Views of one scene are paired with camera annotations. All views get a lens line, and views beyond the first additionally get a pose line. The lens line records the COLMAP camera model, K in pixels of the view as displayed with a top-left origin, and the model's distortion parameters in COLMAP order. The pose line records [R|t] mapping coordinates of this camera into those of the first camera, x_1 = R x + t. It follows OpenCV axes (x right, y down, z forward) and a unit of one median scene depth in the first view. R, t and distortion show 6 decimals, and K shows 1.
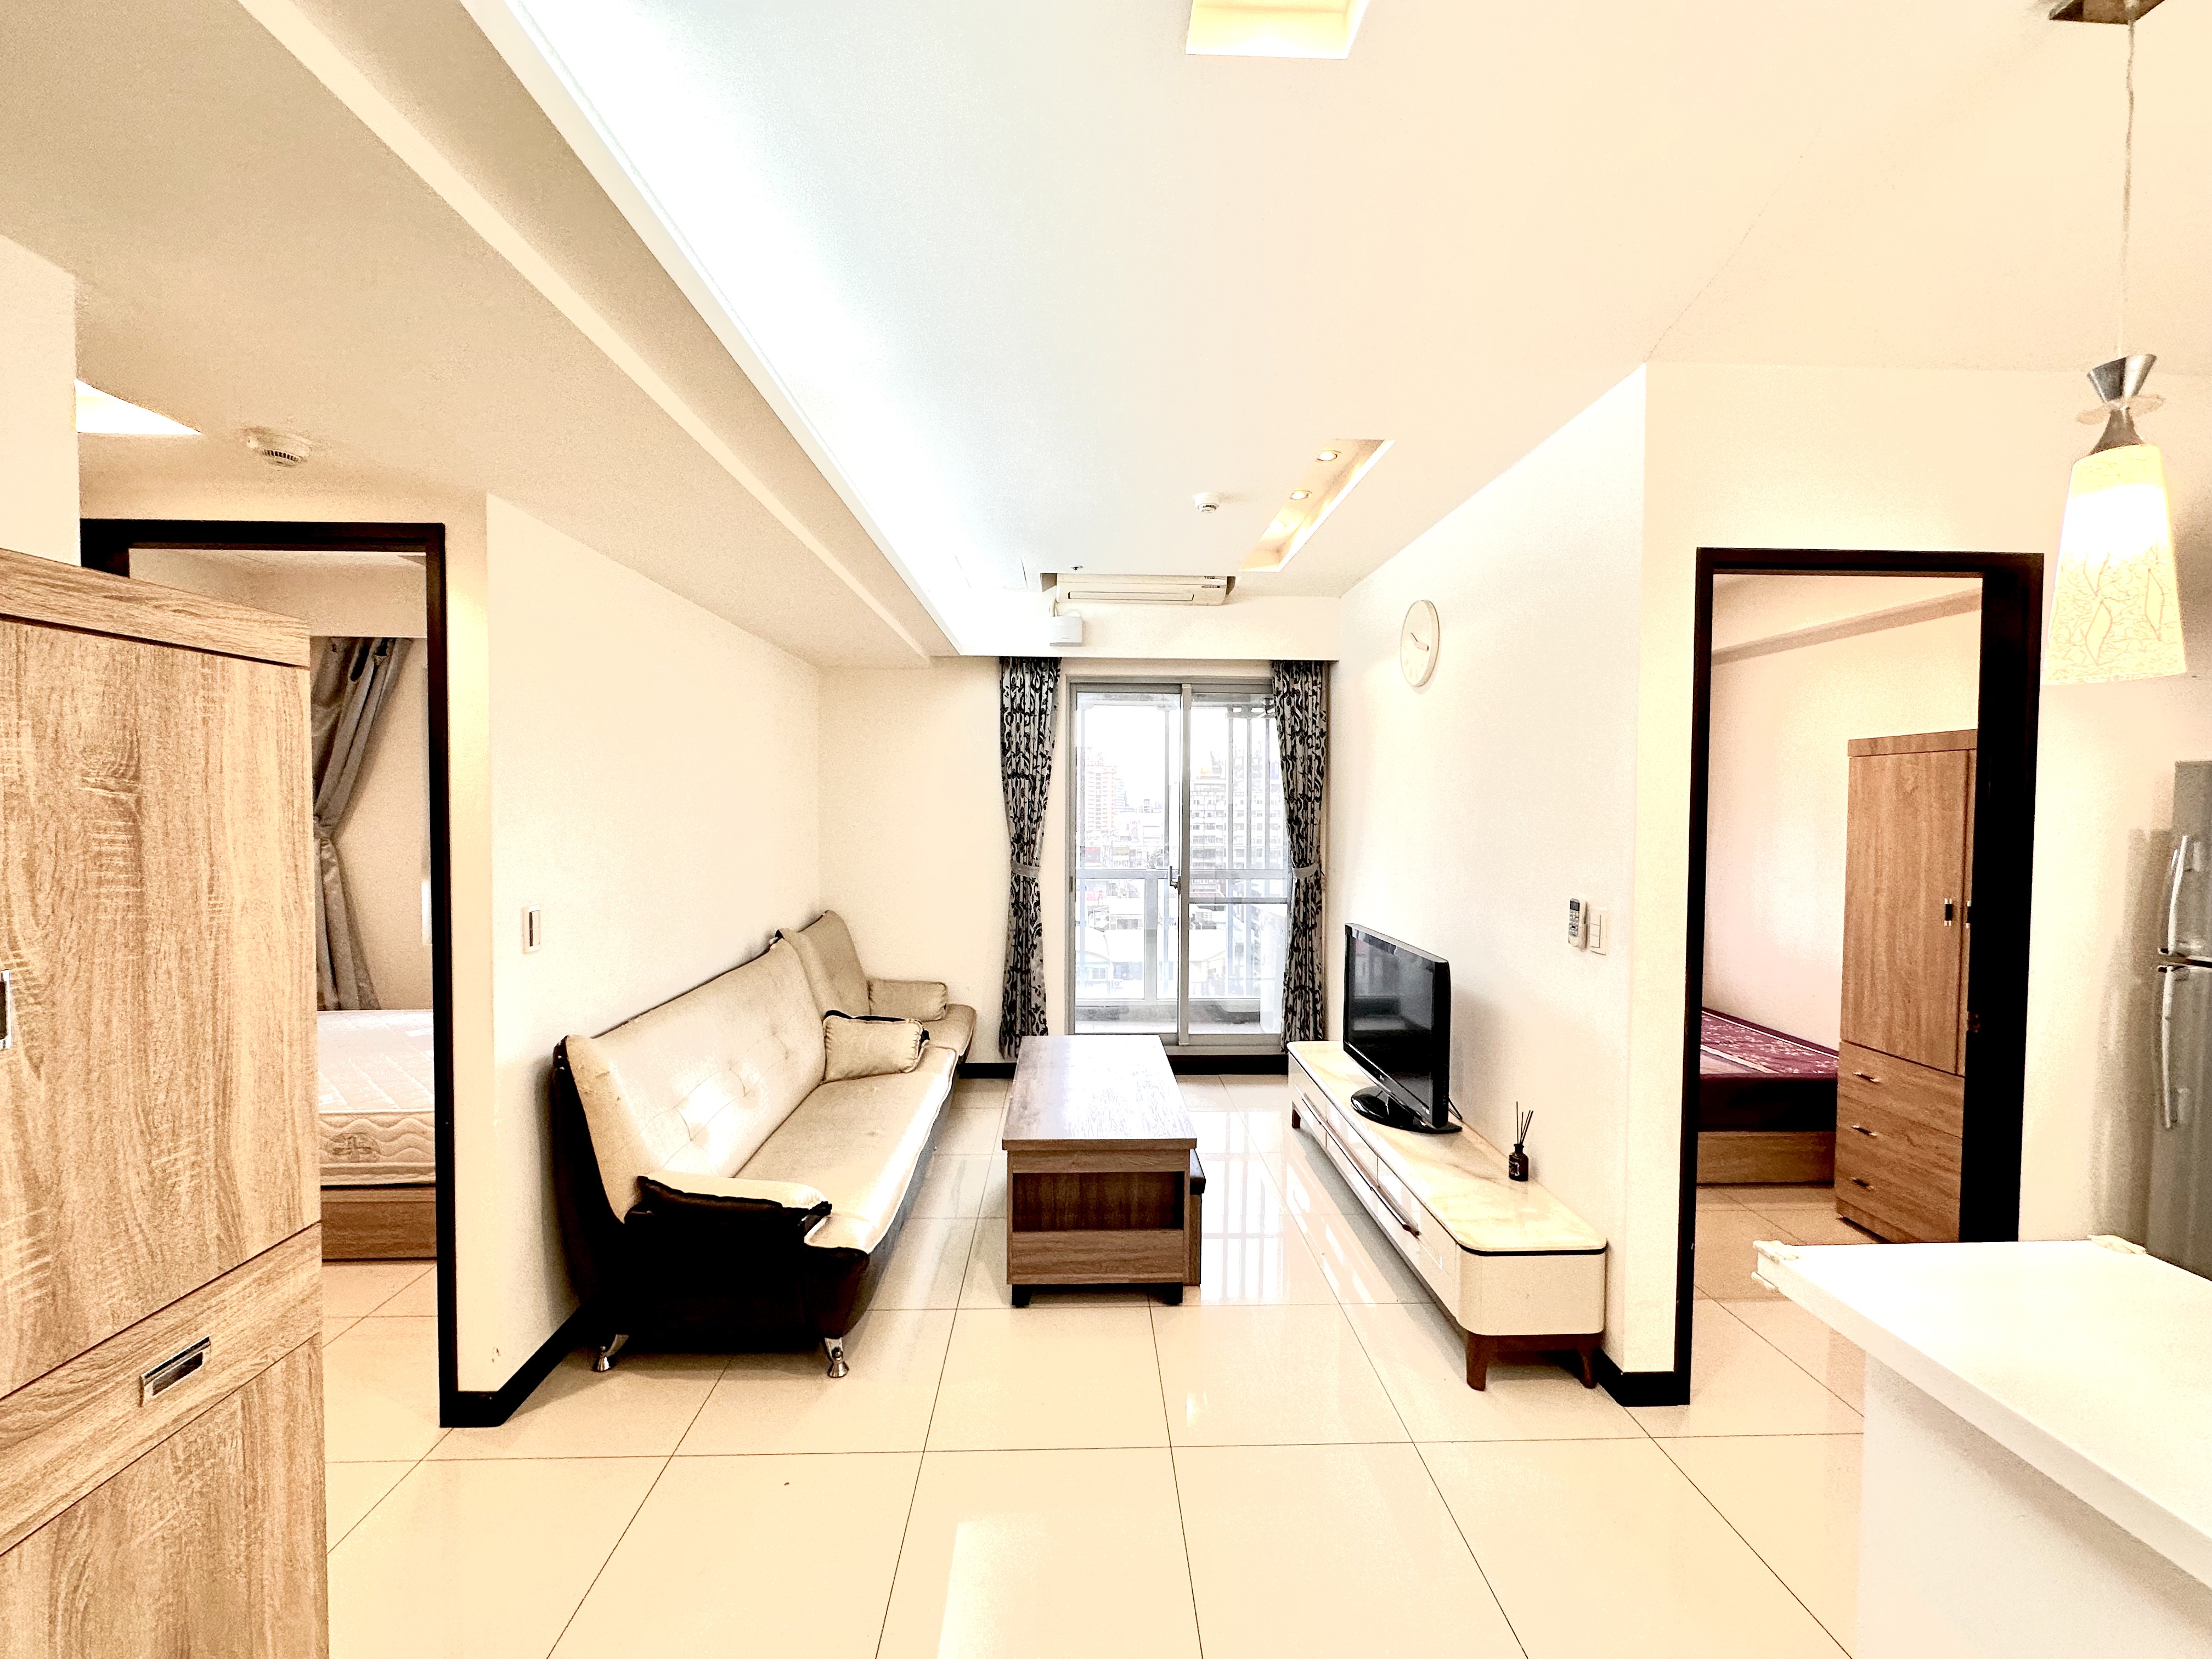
lens RADIAL K [[878.6, 0, 1101.0], [0, 878.6, 830.0], [0, 0, 1]] dist [-0.001528, -0.000222]
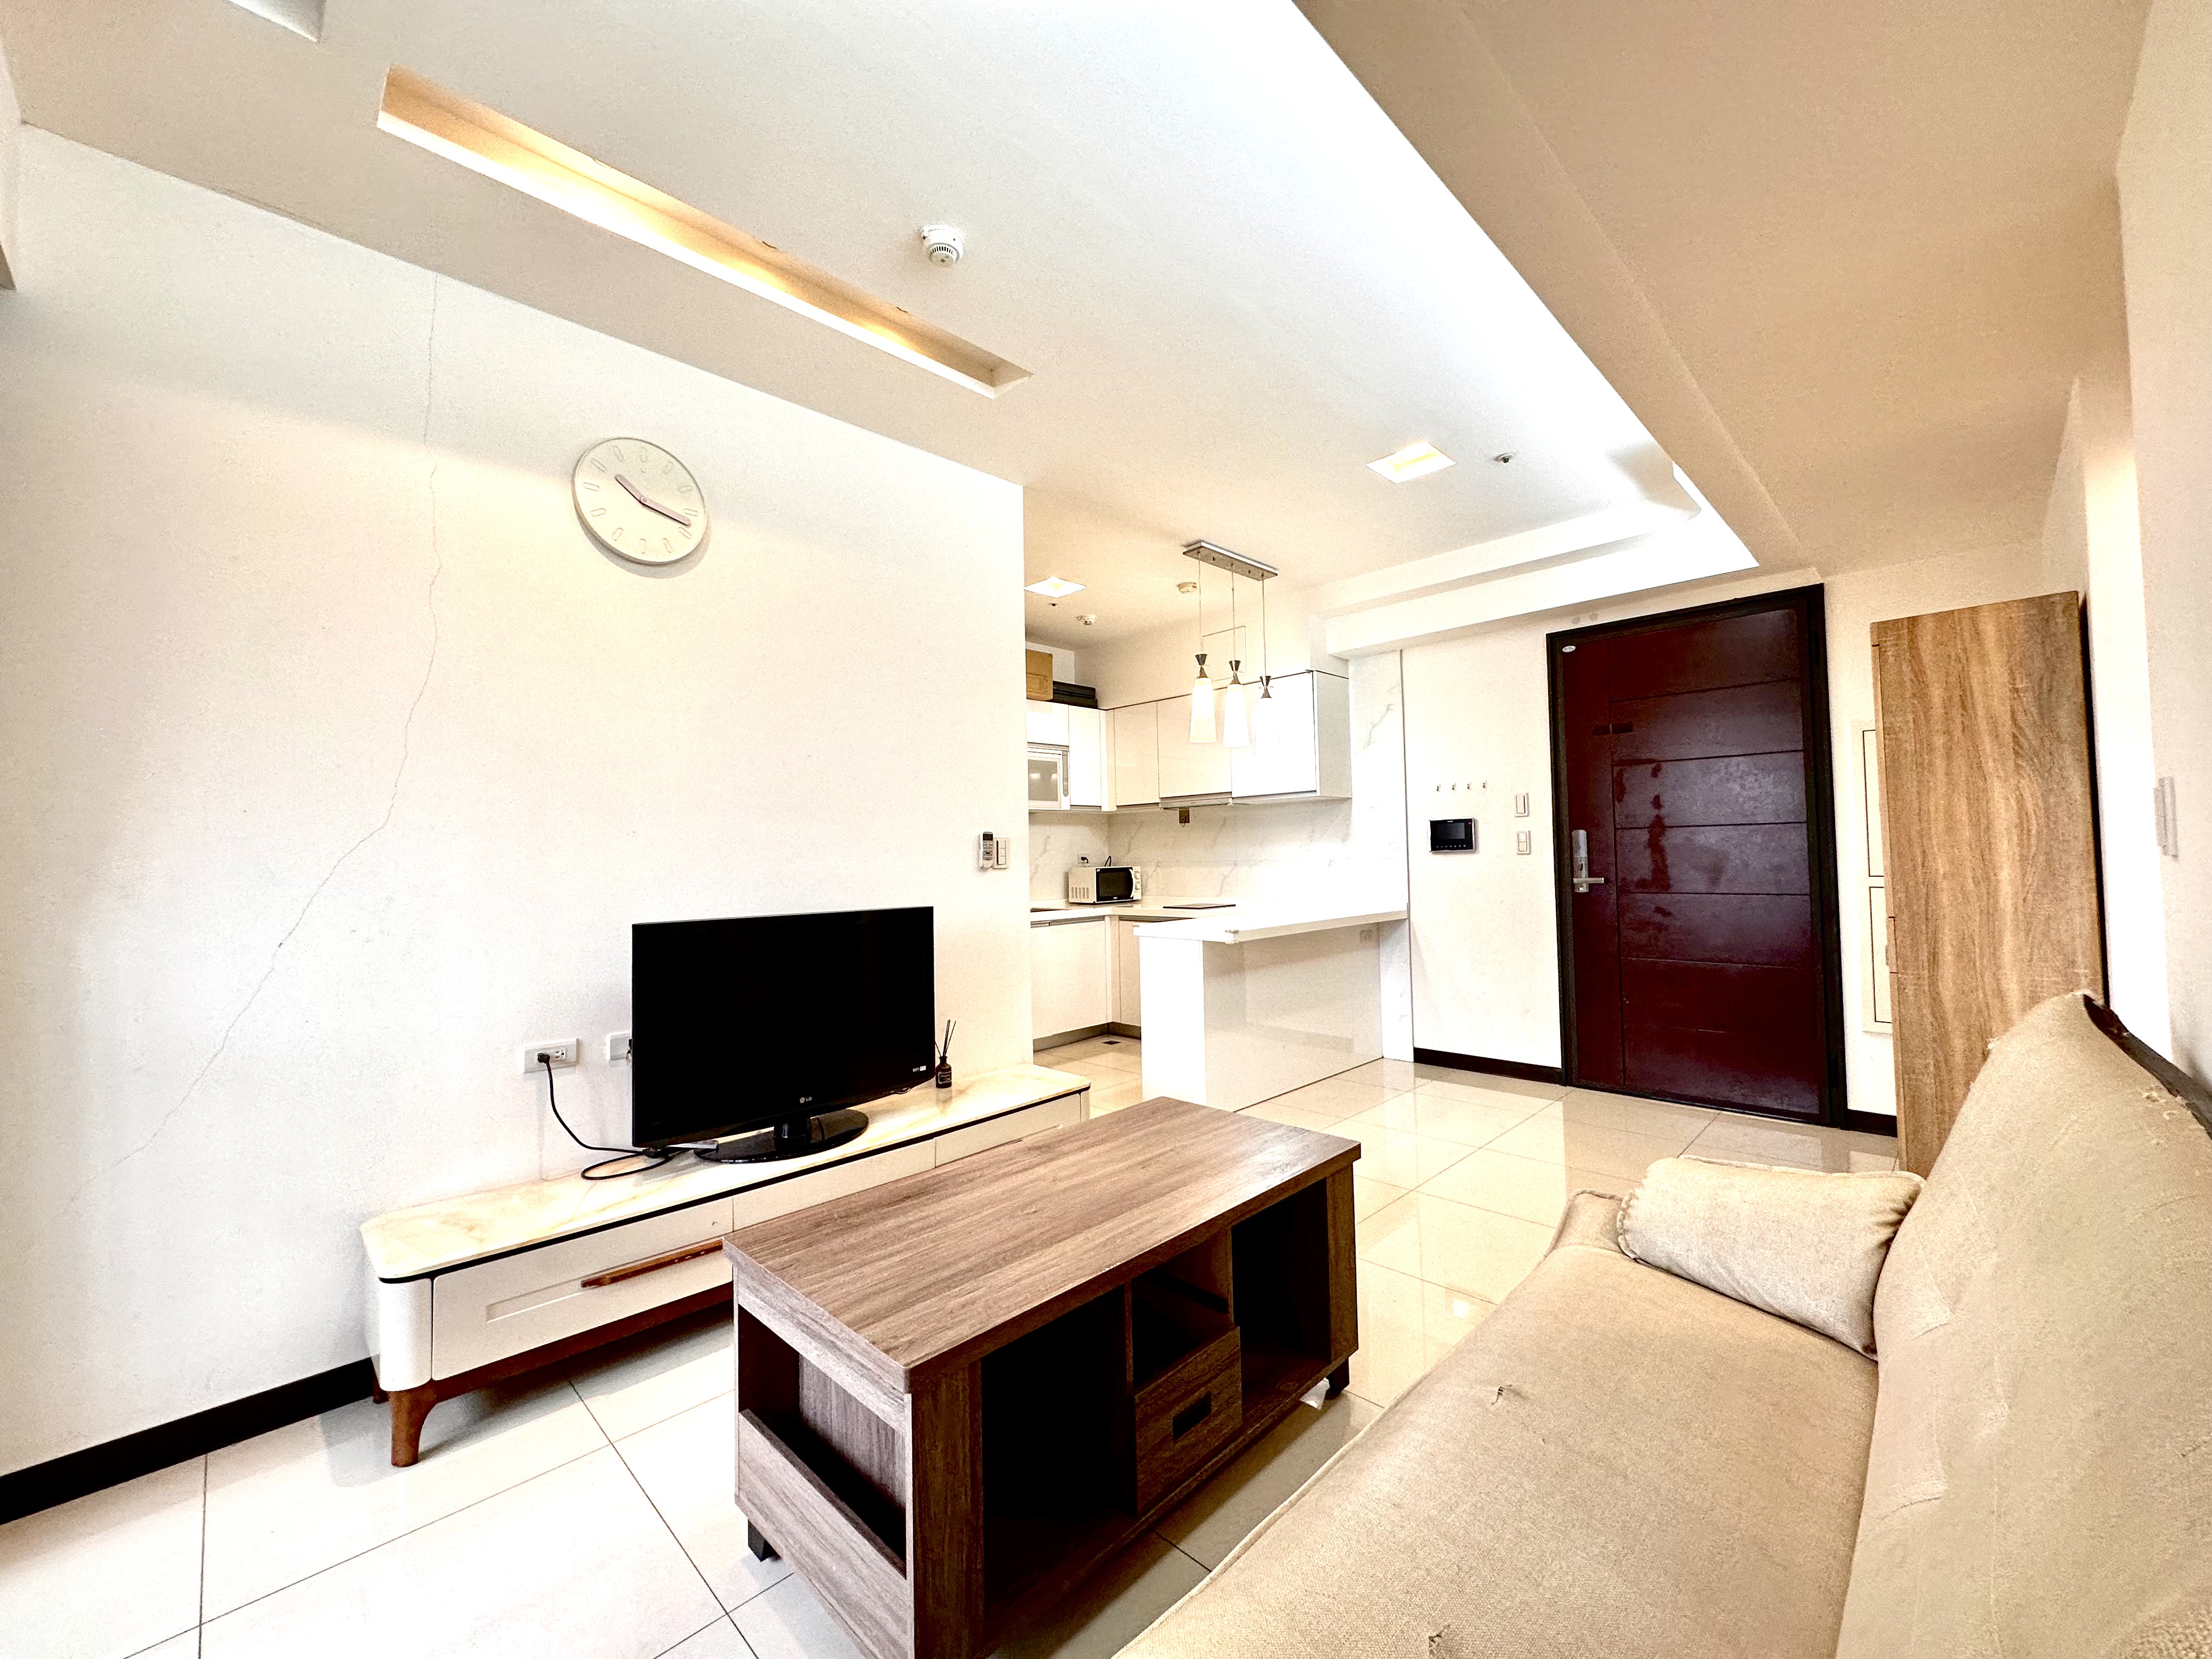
lens RADIAL K [[878.6, 0, 1101.0], [0, 878.6, 830.0], [0, 0, 1]] dist [-0.001528, -0.000222]
pose [[-0.679741, 0.032382, 0.732737, -0.420525], [0.040353, 0.999163, -0.006721, 0.070013], [-0.732341, 0.024999, -0.680479, 1.359575]]
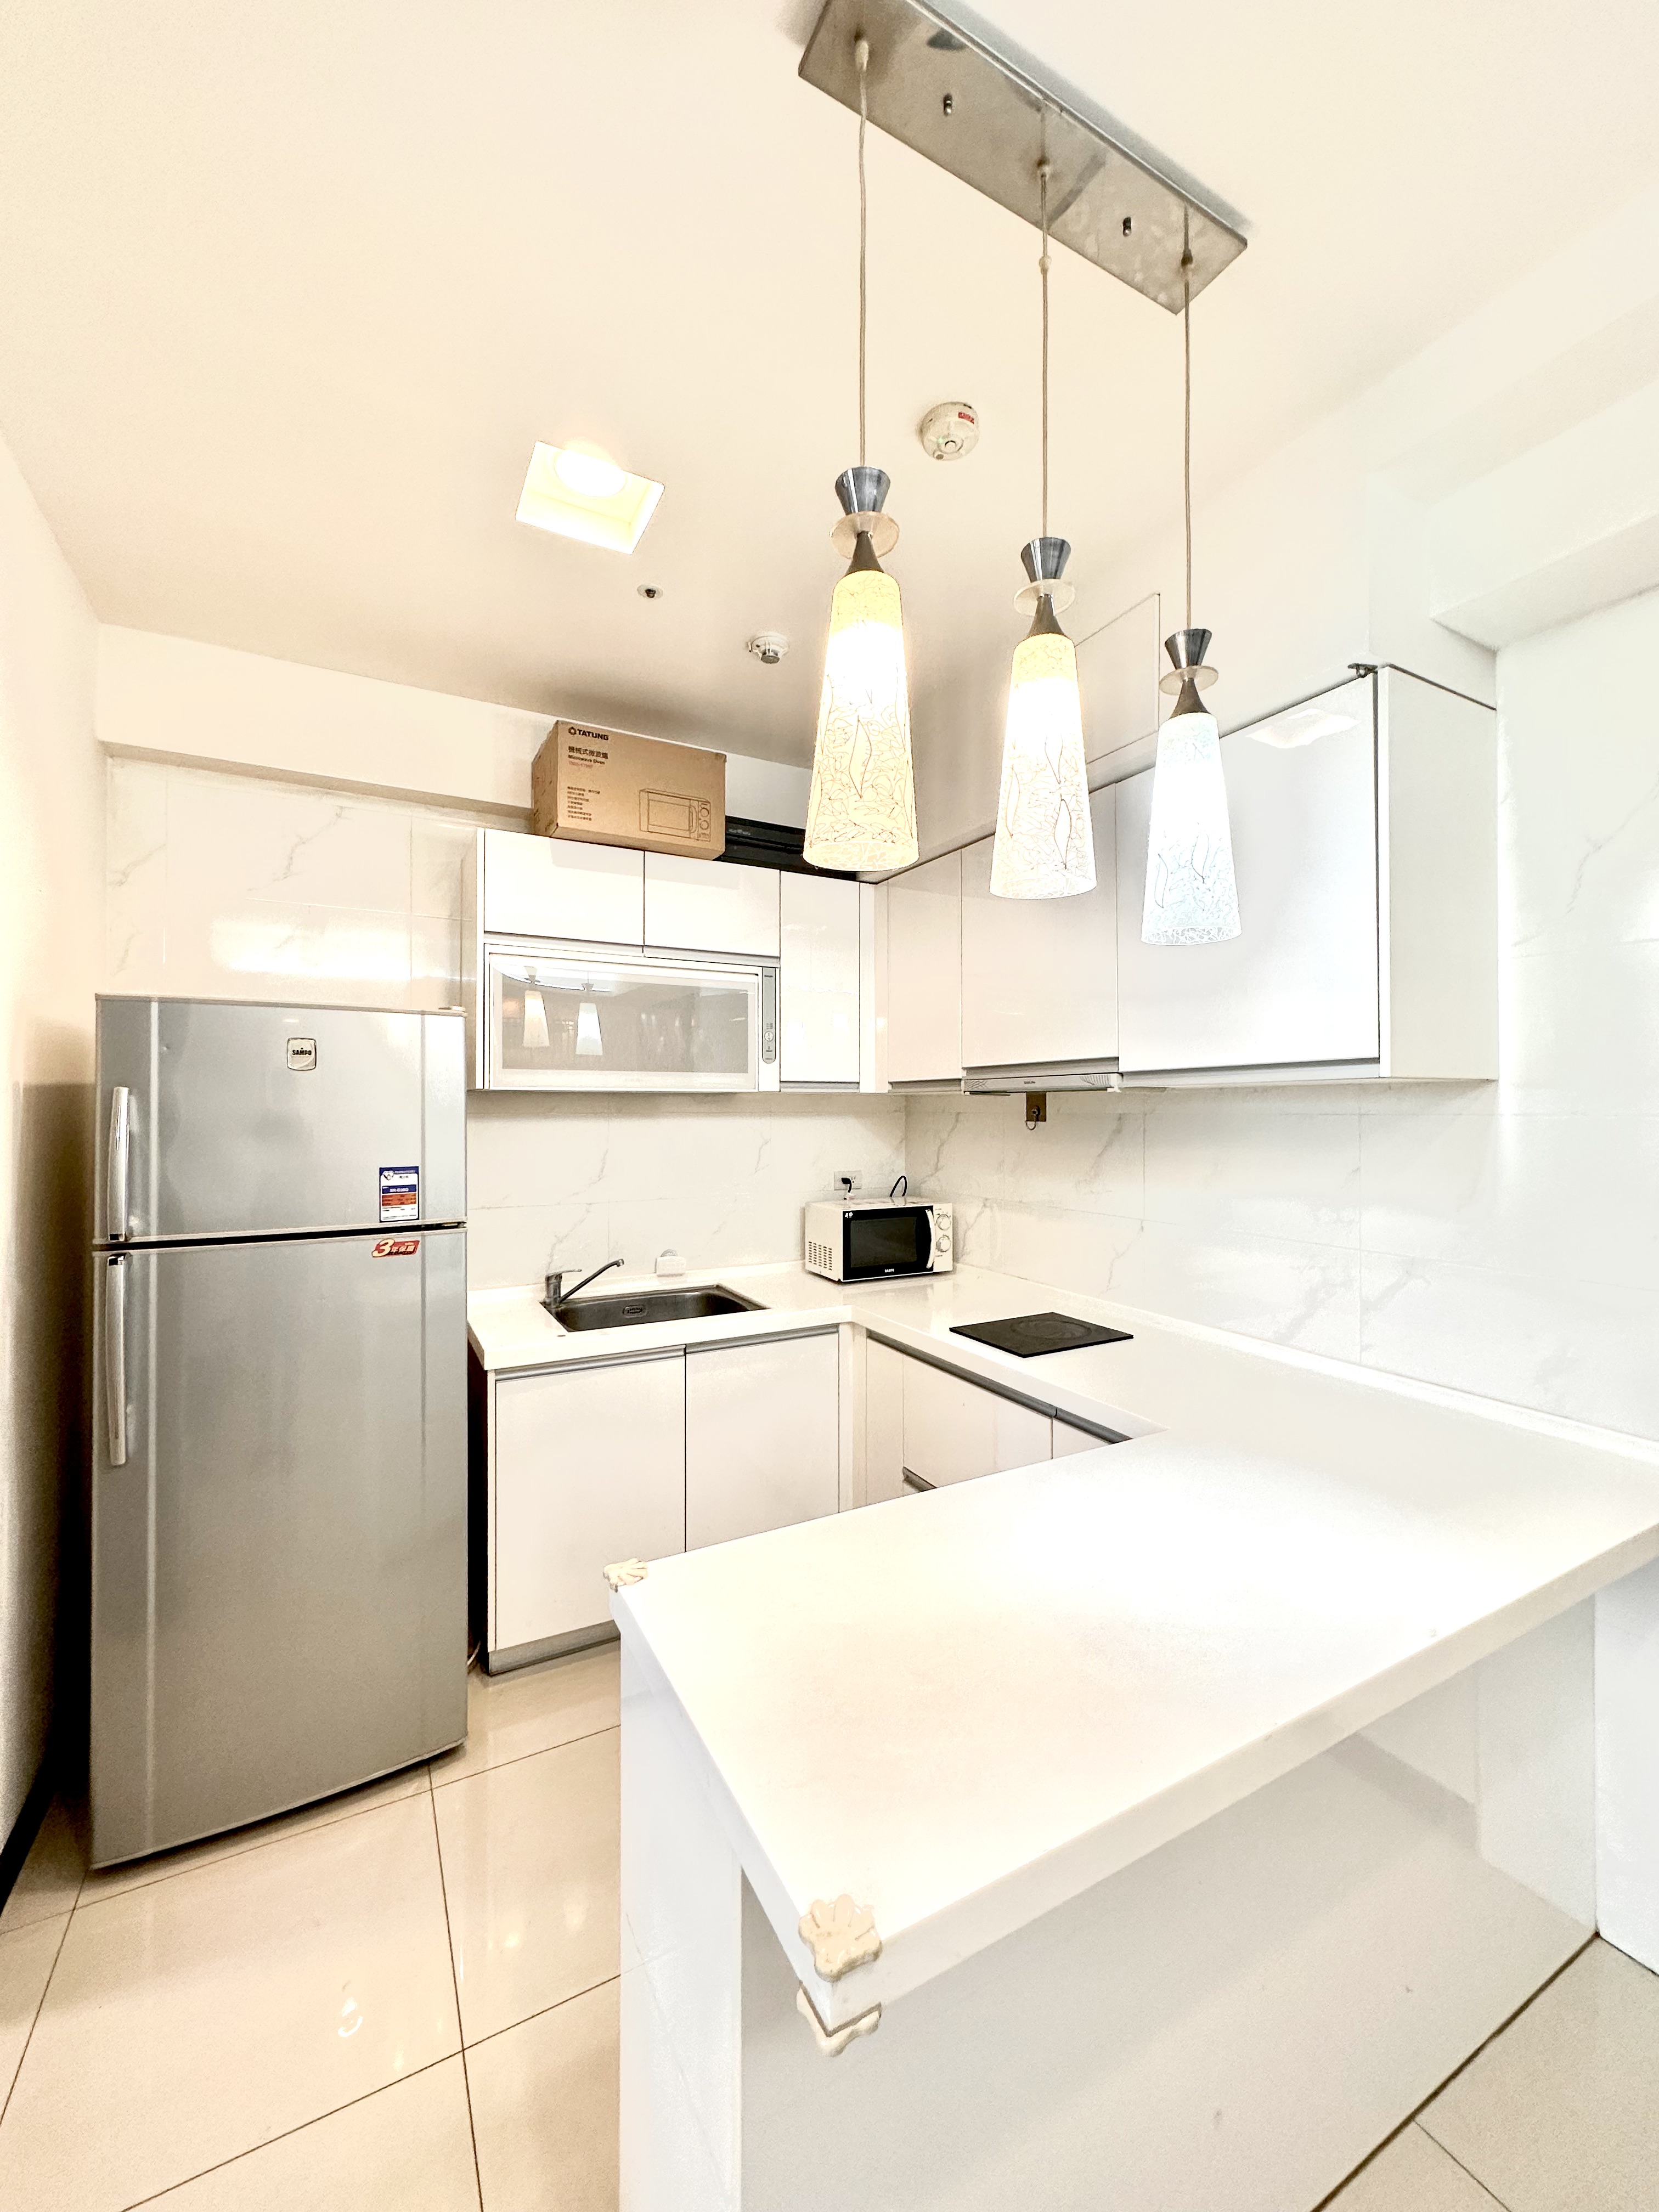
lens RADIAL K [[878.6, 0, 829.5], [0, 878.6, 1106.0], [0, 0, 1]] dist [-0.001528, -0.000222]
pose [[-0.452998, -0.000081, 0.891511, 0.158895], [0.024444, 0.999623, 0.012512, 0.018705], [-0.891176, 0.027460, -0.452826, 0.515610]]
